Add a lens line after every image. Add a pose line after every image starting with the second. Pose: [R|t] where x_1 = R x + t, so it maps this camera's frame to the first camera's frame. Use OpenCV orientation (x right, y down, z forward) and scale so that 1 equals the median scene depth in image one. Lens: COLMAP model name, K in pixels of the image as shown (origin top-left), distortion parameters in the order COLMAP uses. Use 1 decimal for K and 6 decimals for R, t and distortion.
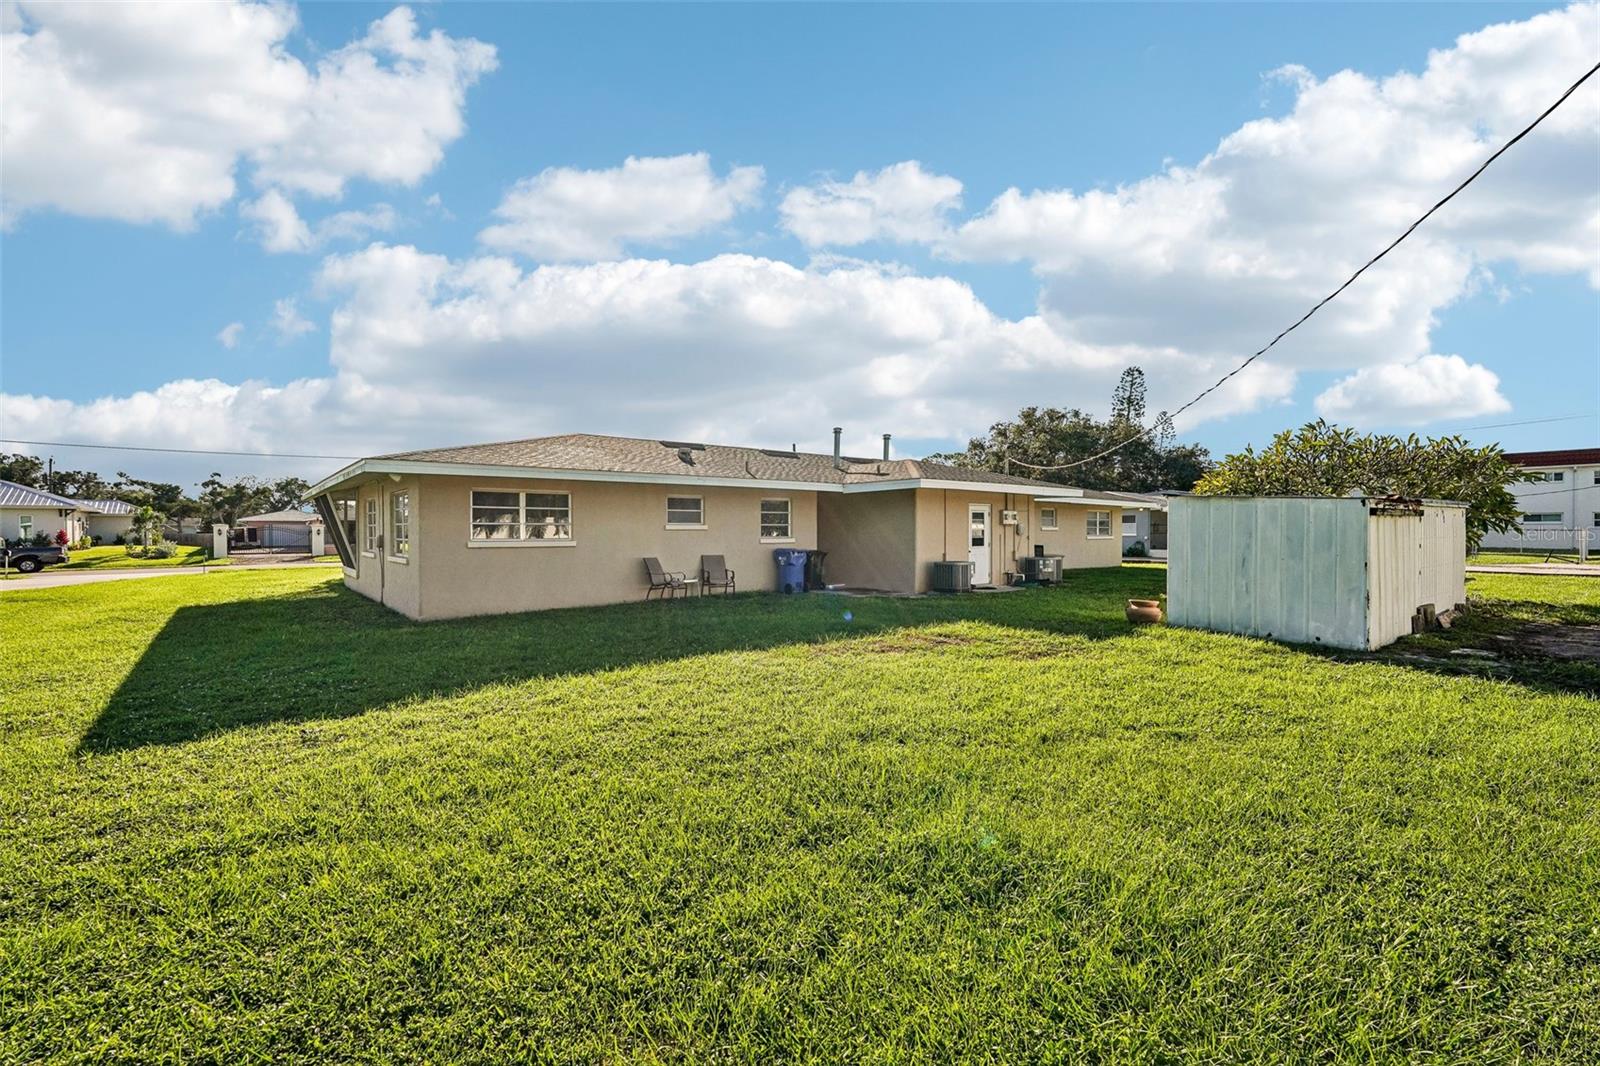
lens RADIAL K [[707.9, 0, 800.0], [0, 707.9, 533.0], [0, 0, 1]] dist [-0.014018, 0.000457]
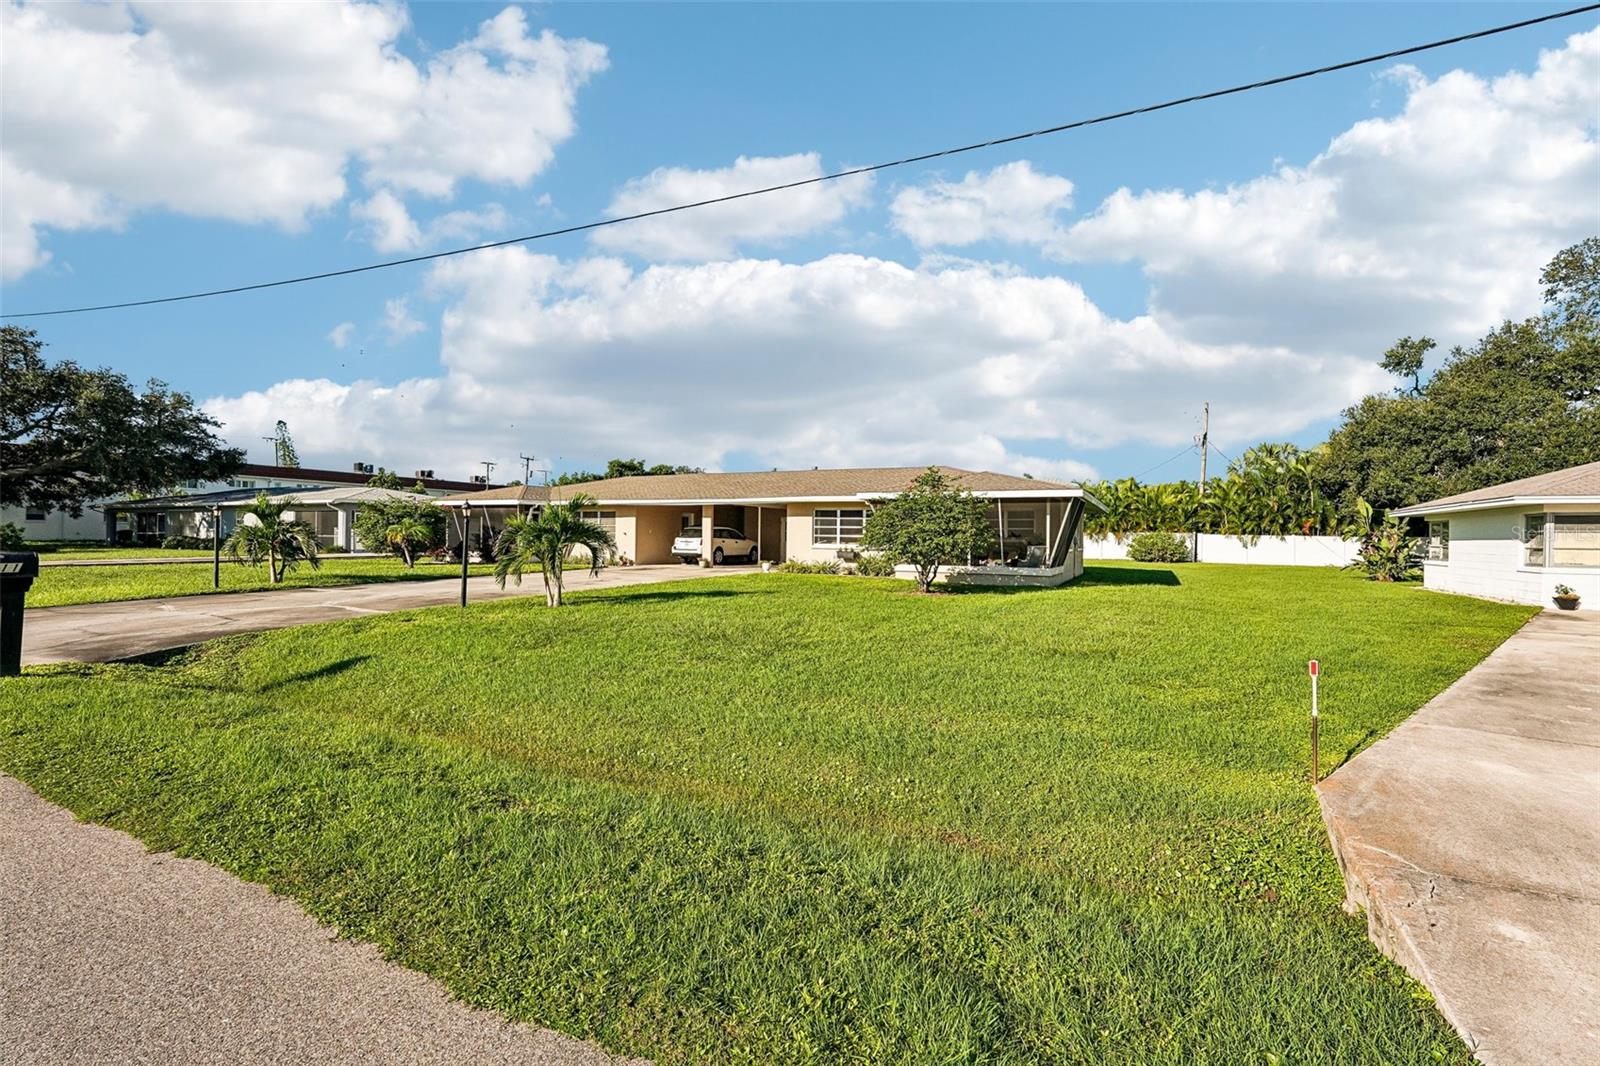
lens RADIAL K [[707.9, 0, 800.0], [0, 707.9, 533.0], [0, 0, 1]] dist [-0.014018, 0.000457]
pose [[0.999991, -0.000093, -0.004152, -0.153351], [0.000096, 1.000000, 0.000744, -0.000580], [0.004152, -0.000745, 0.999991, -0.001064]]
